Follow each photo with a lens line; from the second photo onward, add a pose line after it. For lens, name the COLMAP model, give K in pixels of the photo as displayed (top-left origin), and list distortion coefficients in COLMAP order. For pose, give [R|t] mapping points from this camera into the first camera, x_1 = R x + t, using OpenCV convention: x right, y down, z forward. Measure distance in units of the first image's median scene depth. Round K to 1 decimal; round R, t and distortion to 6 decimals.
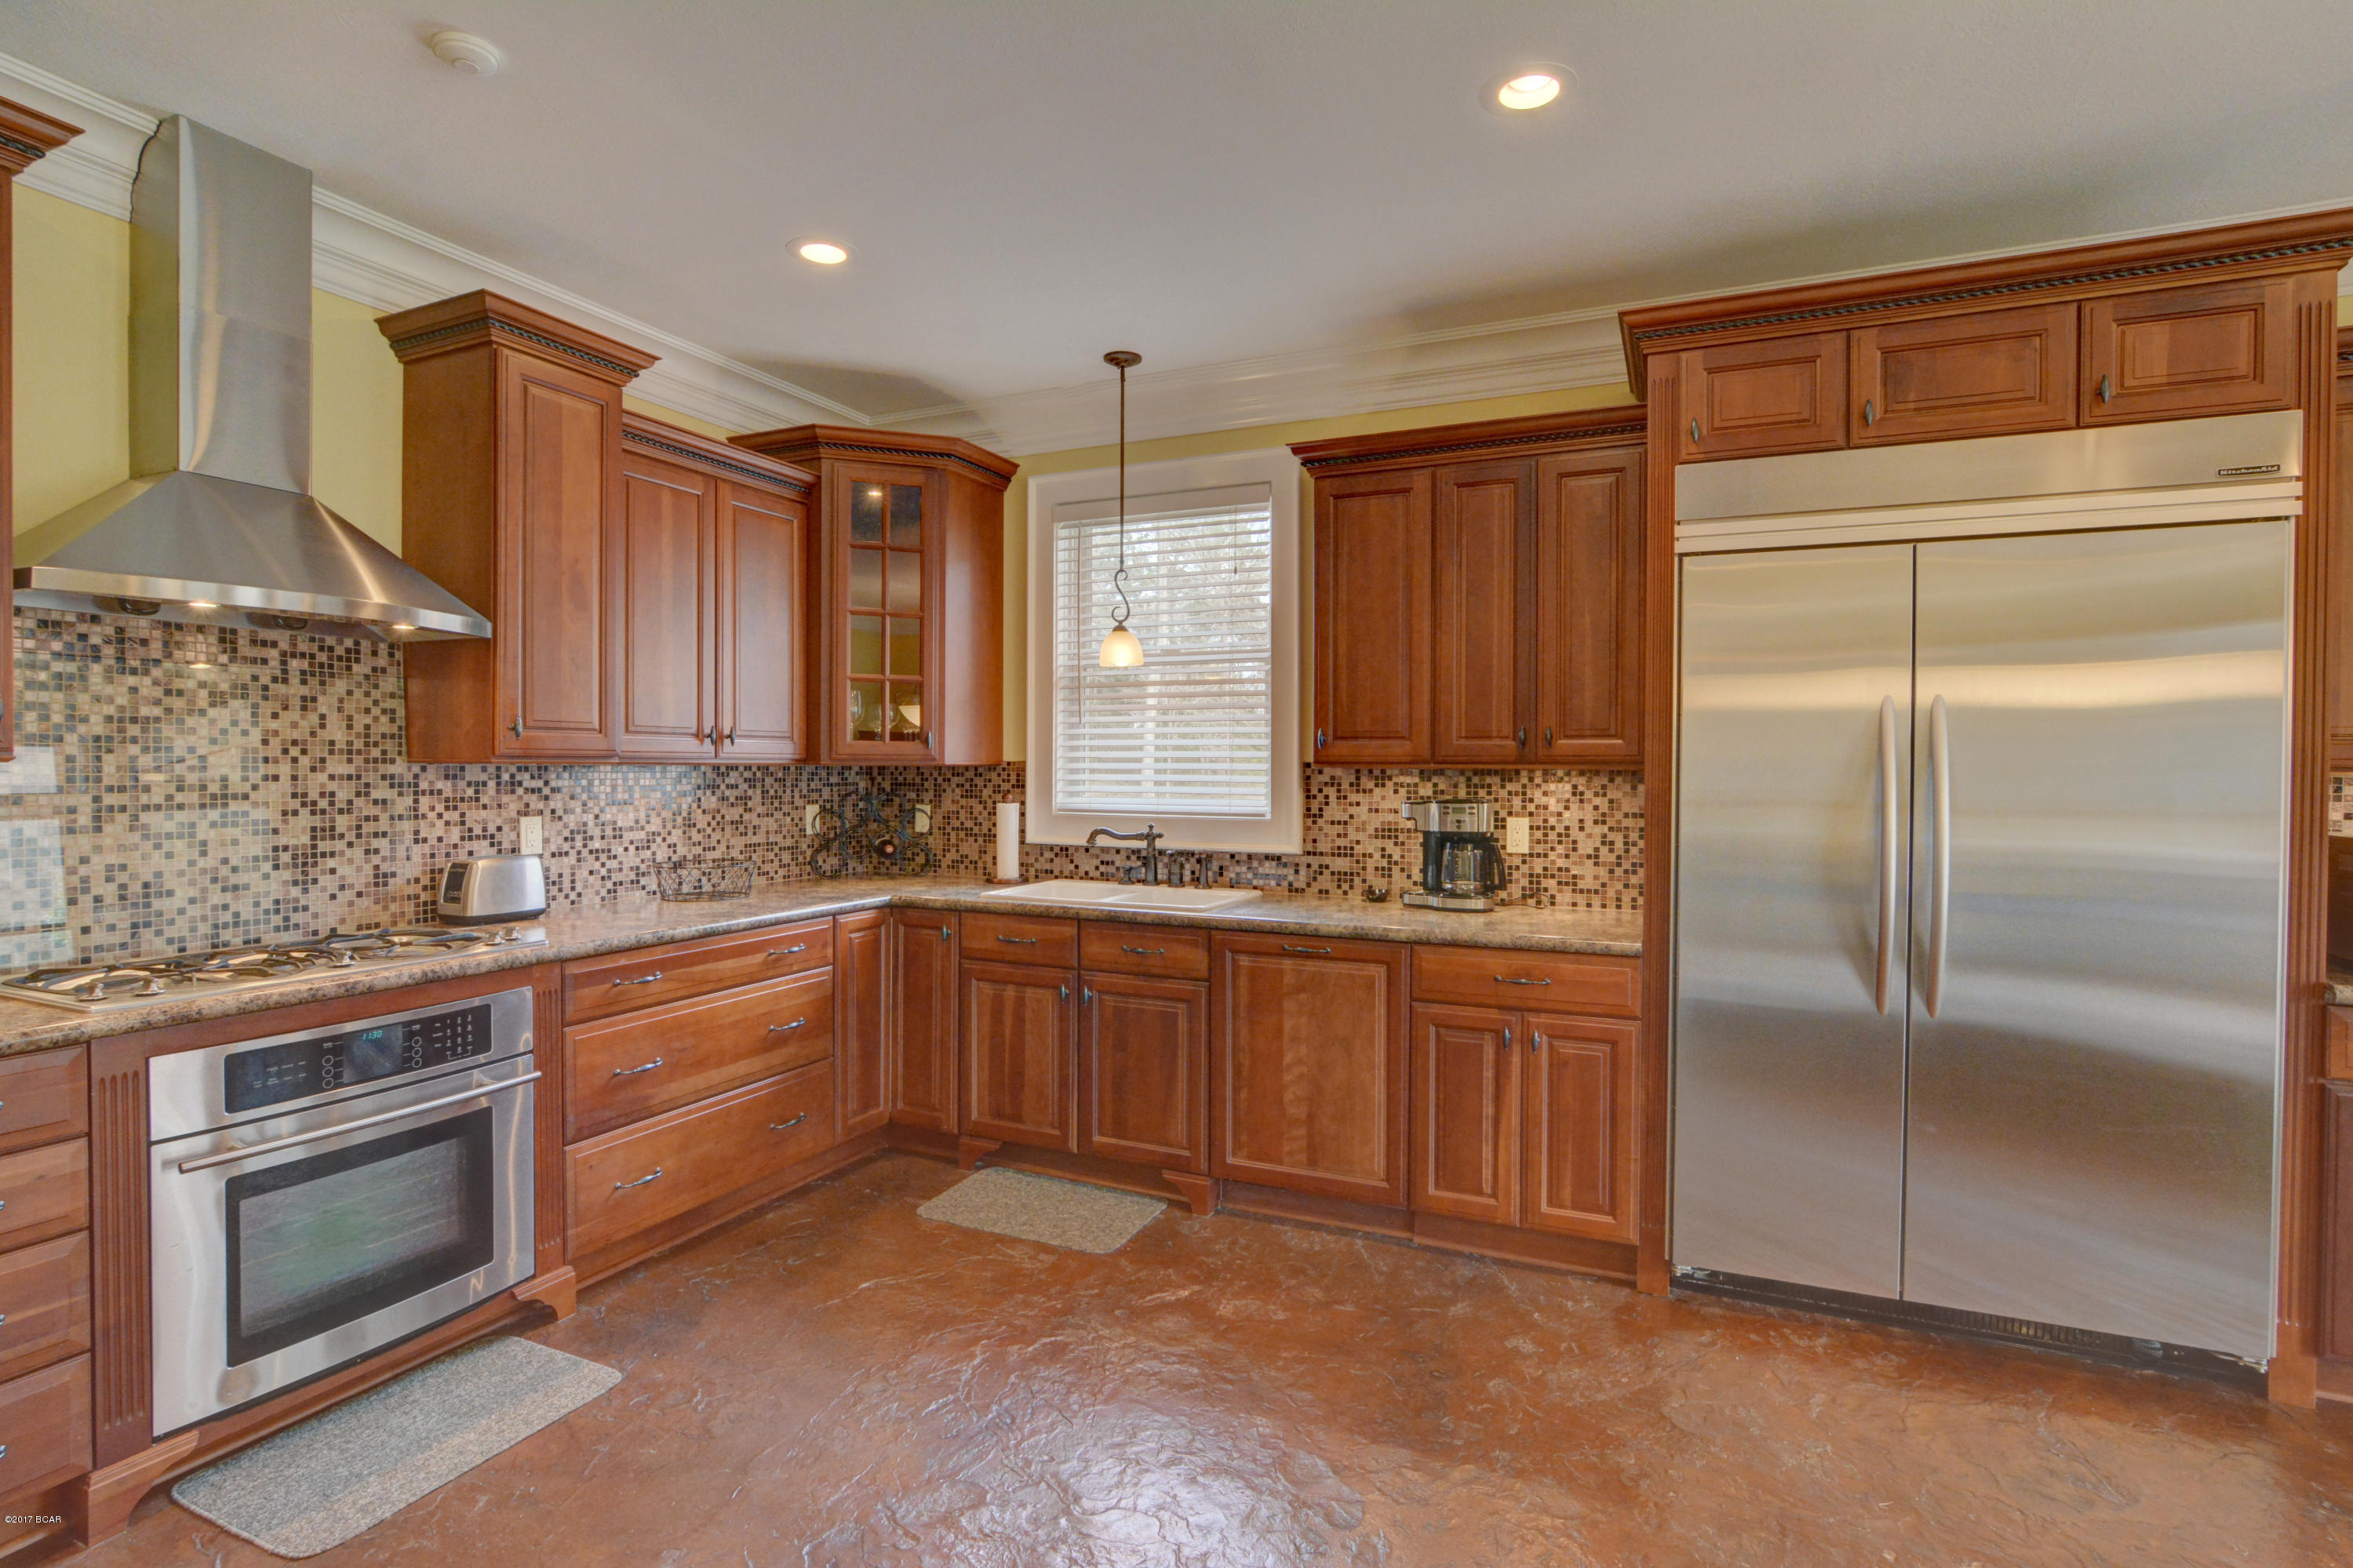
lens RADIAL K [[1143.8, 0, 1168.2], [0, 1143.8, 781.5], [0, 0, 1]] dist [-0.031012, 0.009833]
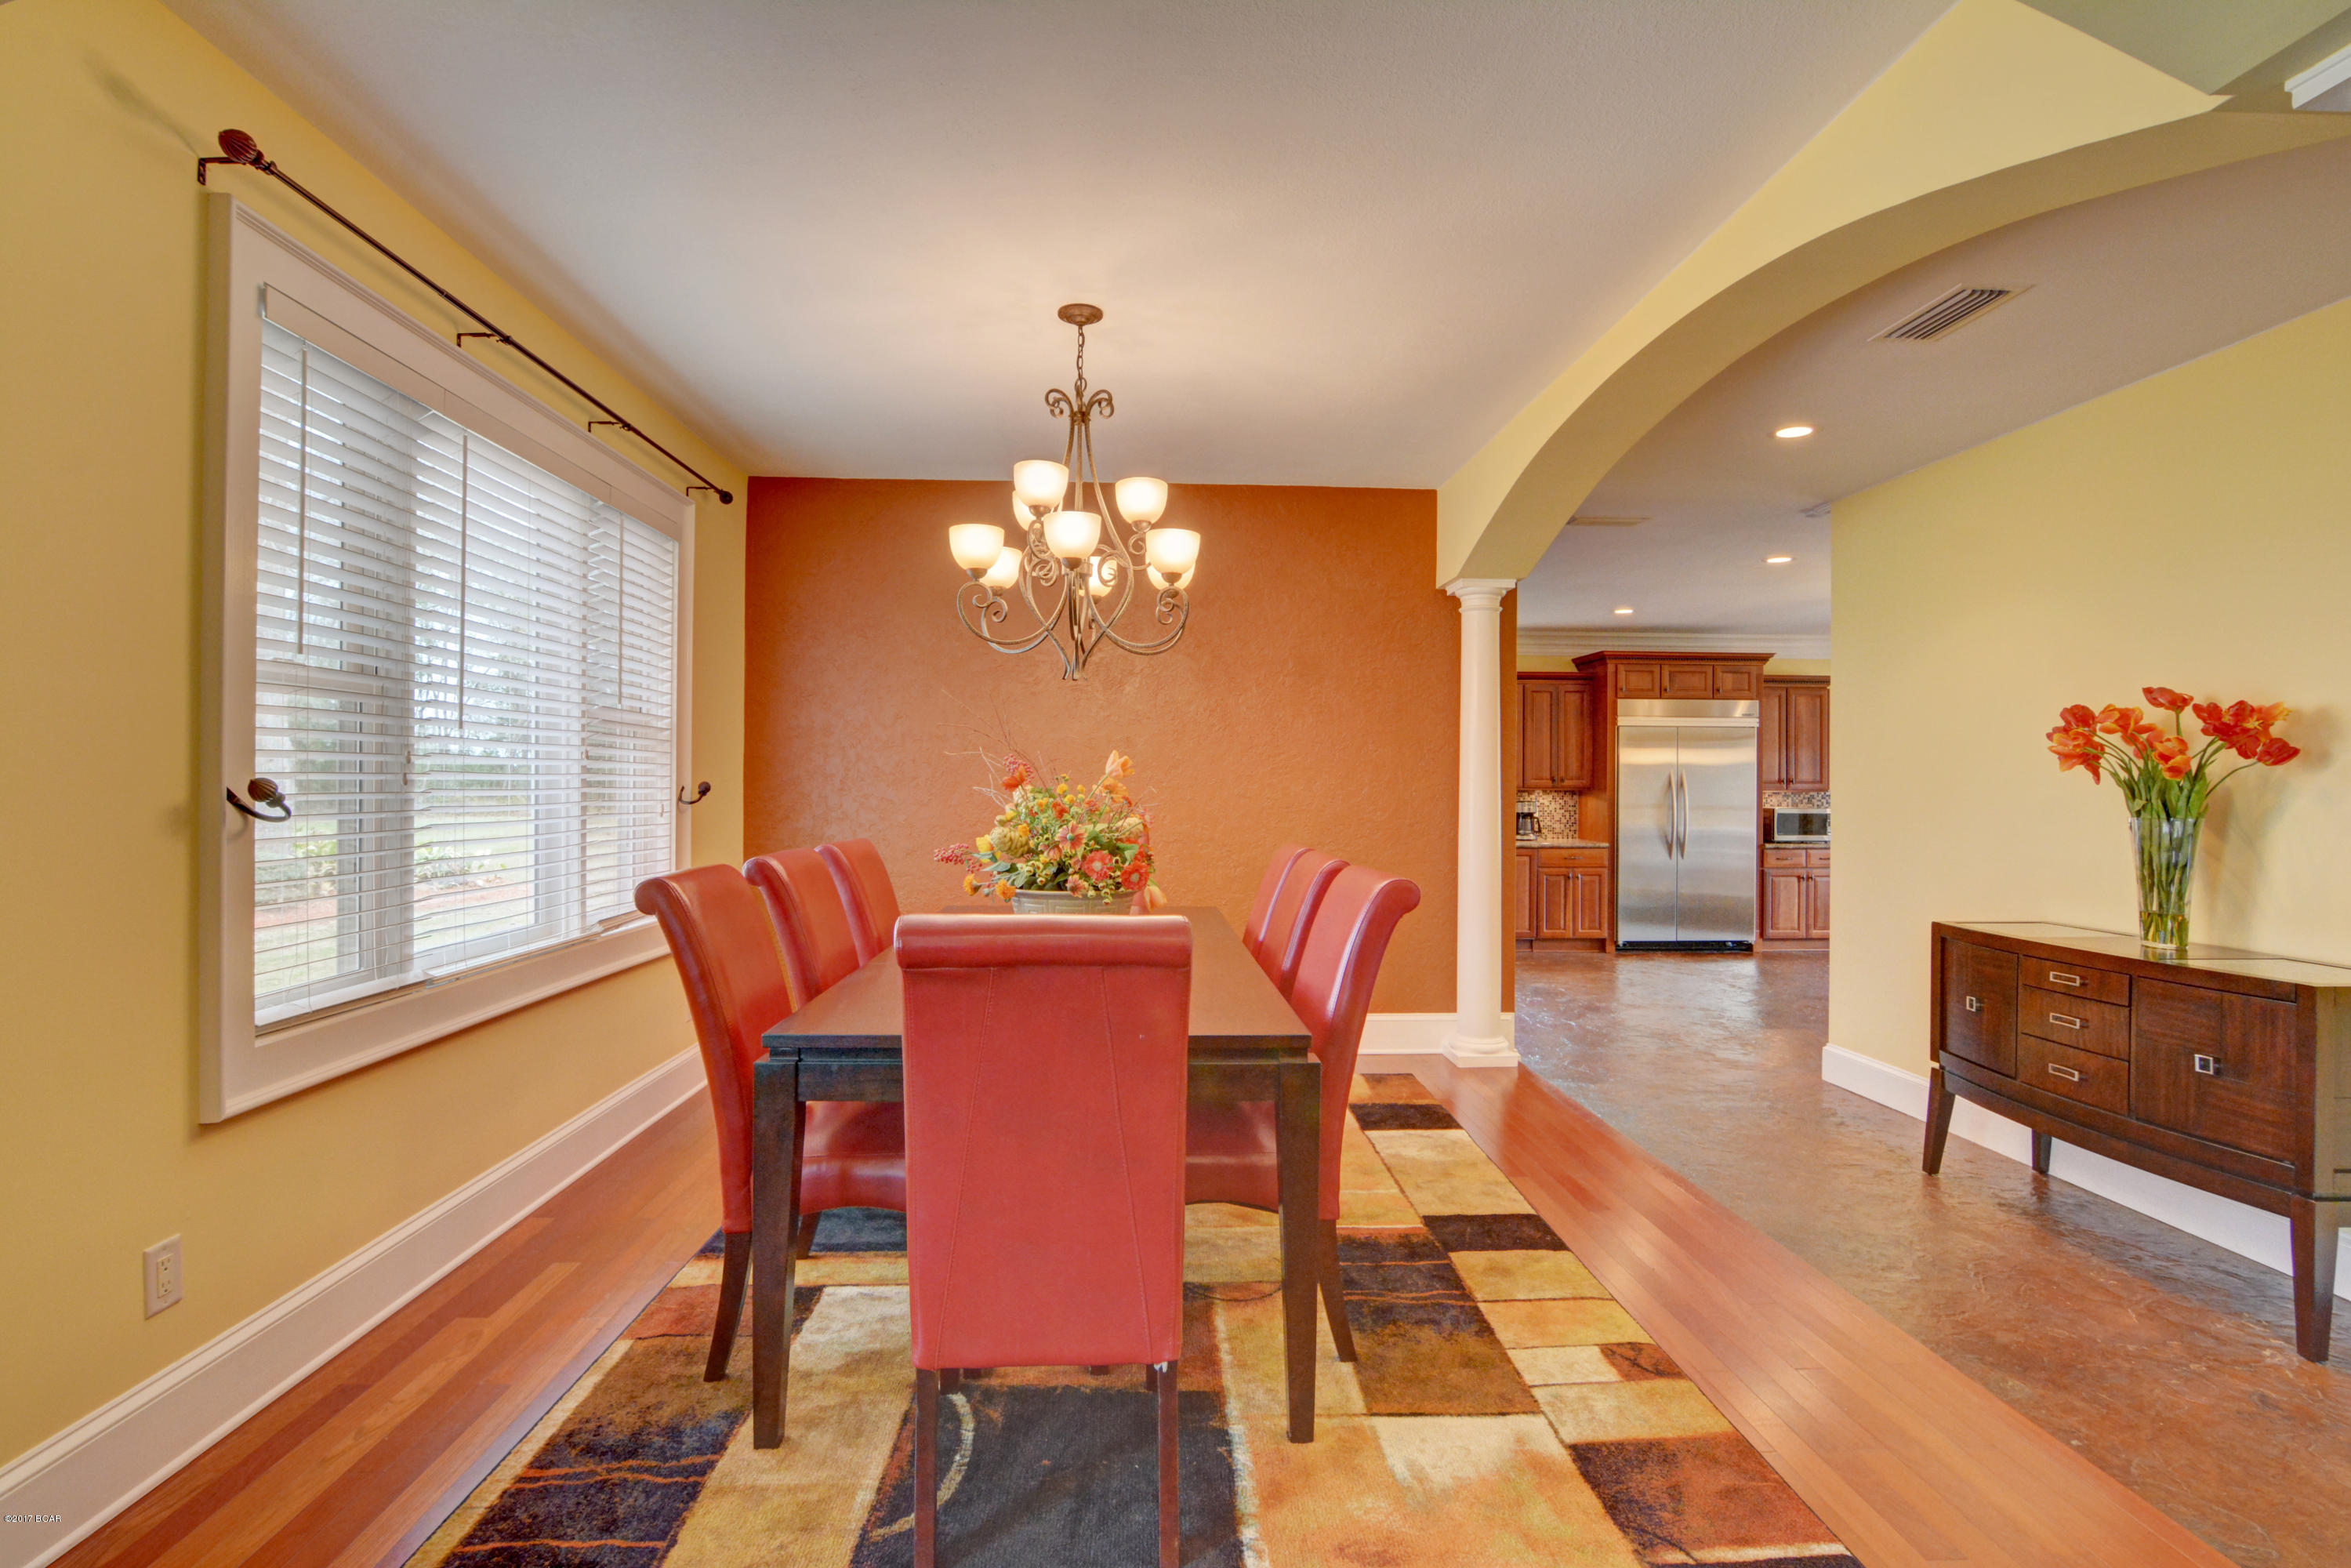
lens RADIAL K [[1143.1, 0, 1167.2], [0, 1143.1, 781.5], [0, 0, 1]] dist [-0.031012, 0.009833]
pose [[0.891204, 0.001164, 0.453601, -1.917560], [0.005062, 0.999909, -0.012511, -0.001114], [-0.453574, 0.013446, 0.891117, -1.169836]]
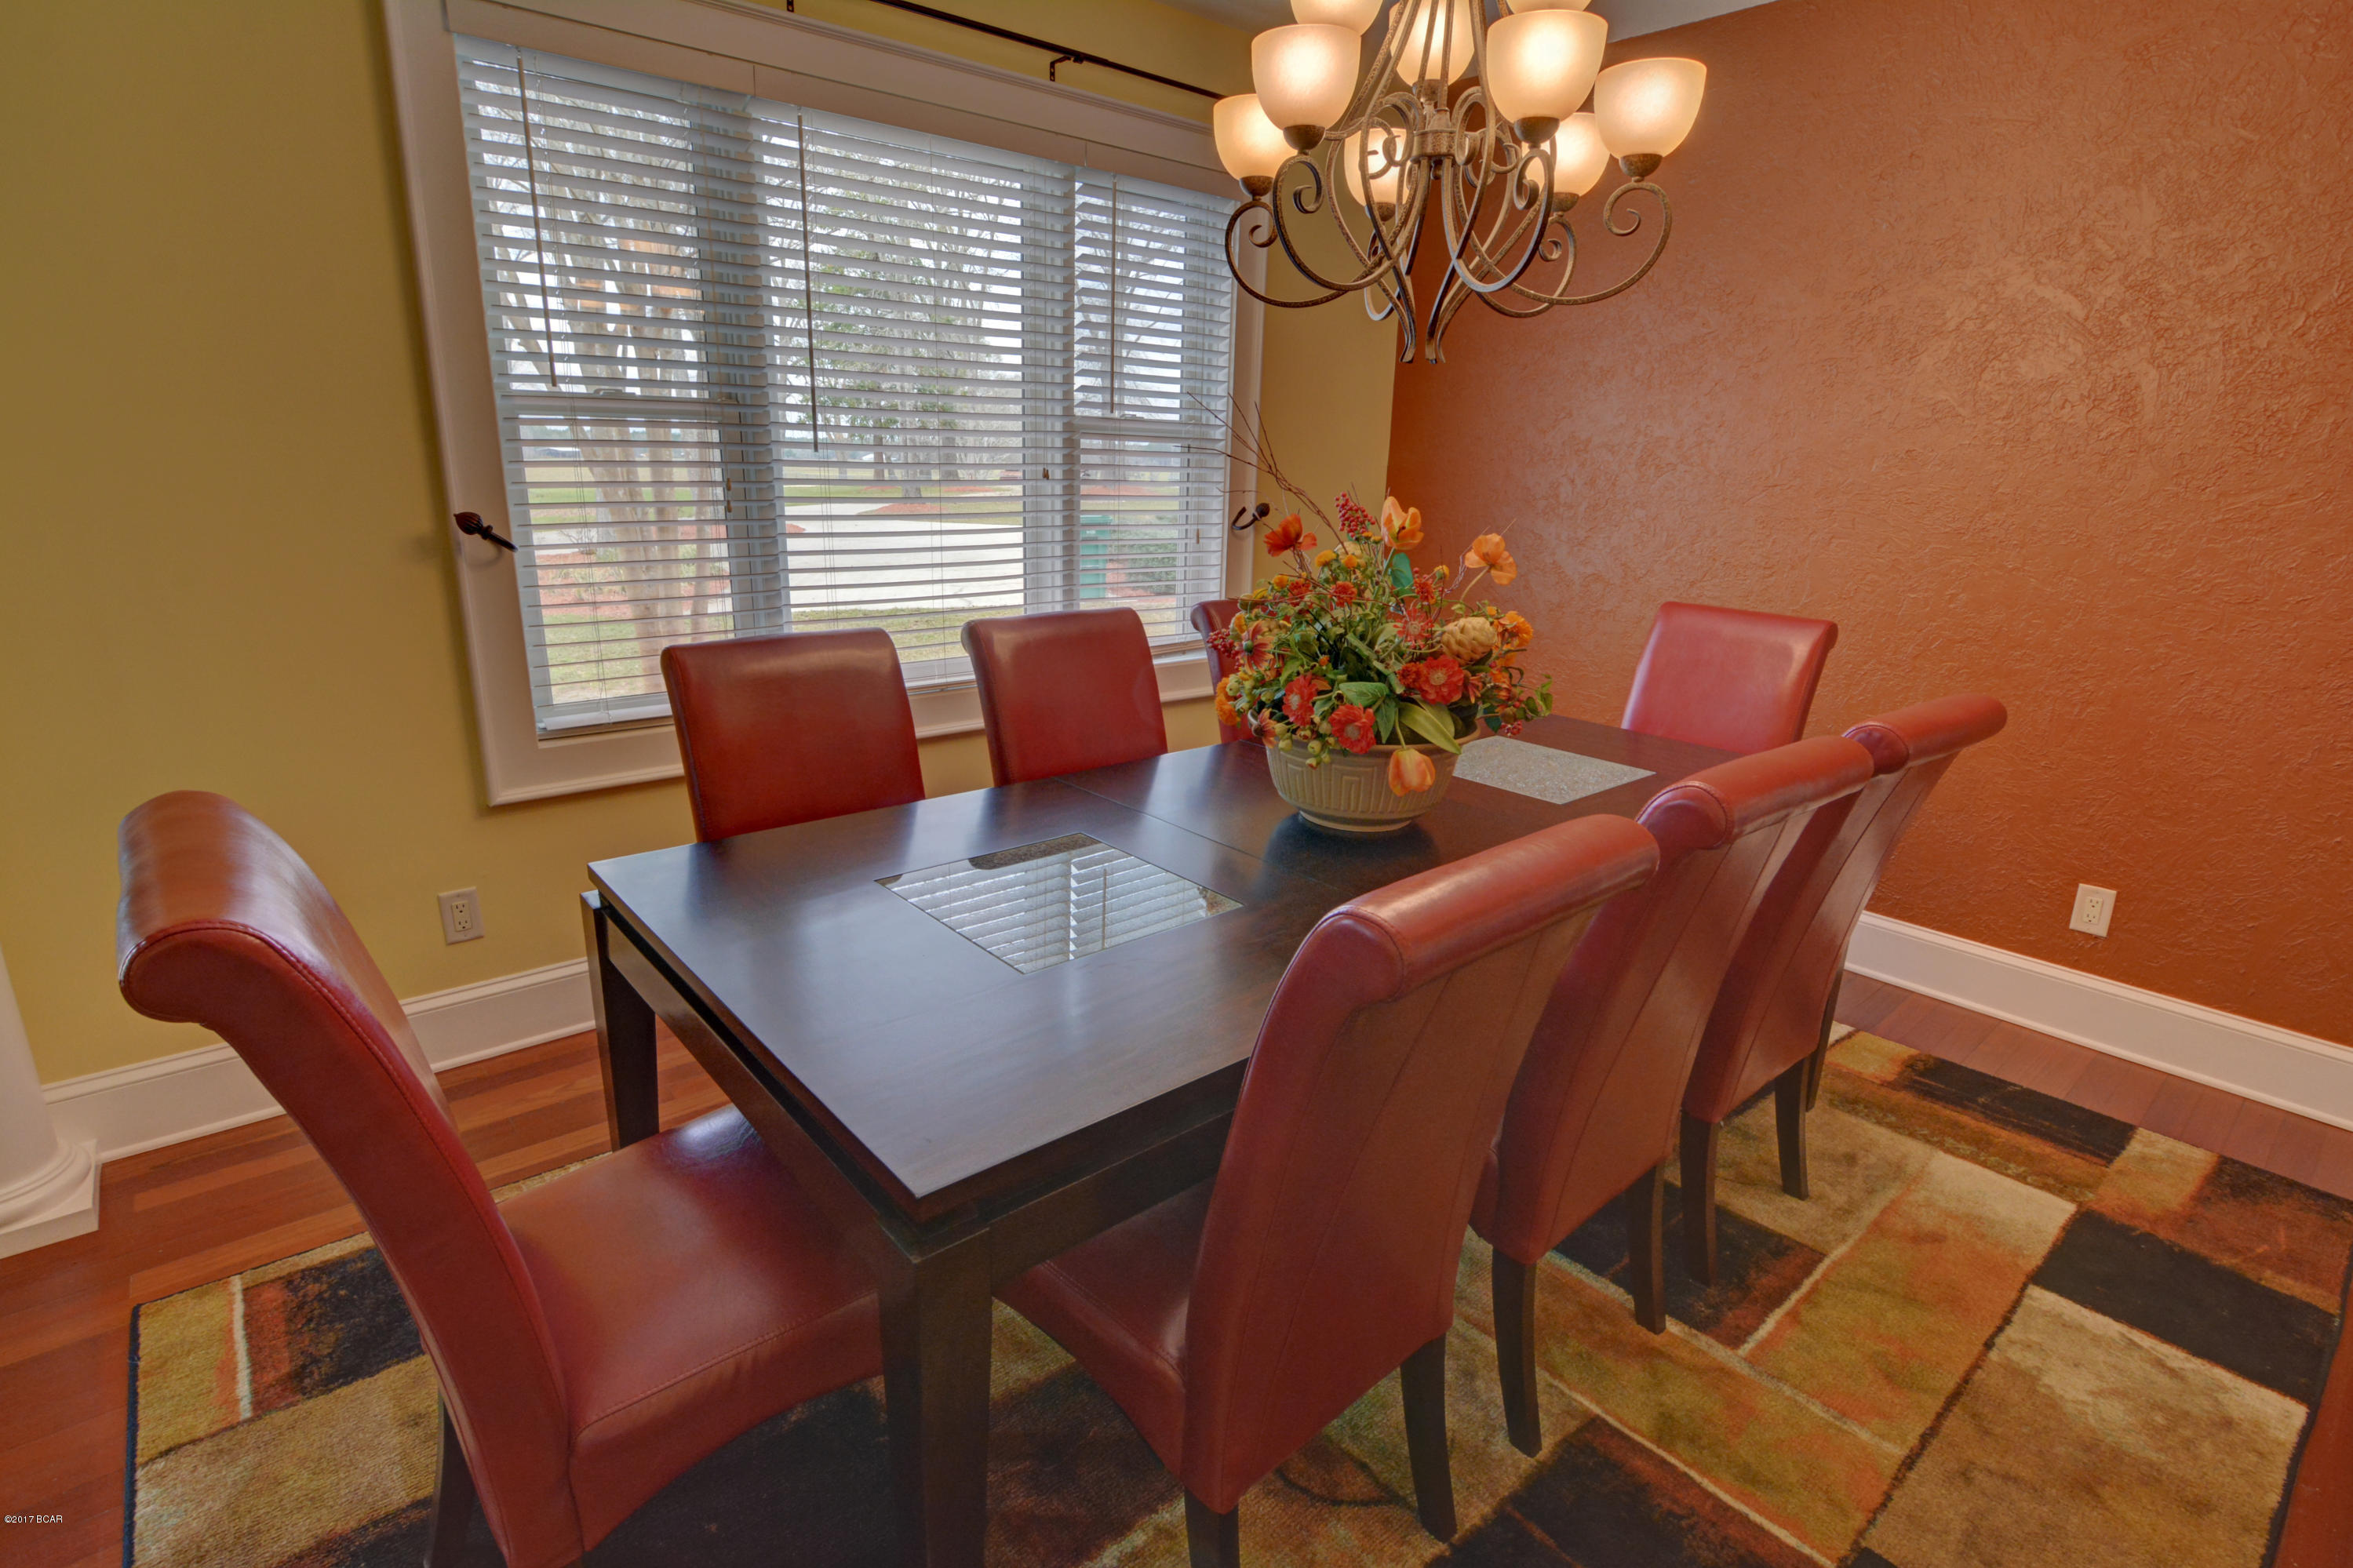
lens RADIAL K [[1143.8, 0, 1168.2], [0, 1143.8, 781.5], [0, 0, 1]] dist [-0.031012, 0.009833]
pose [[0.908175, 0.131448, -0.397416, -1.405736], [-0.025793, 0.965183, 0.260300, -0.045557], [0.417795, -0.226148, 0.879946, -0.845781]]
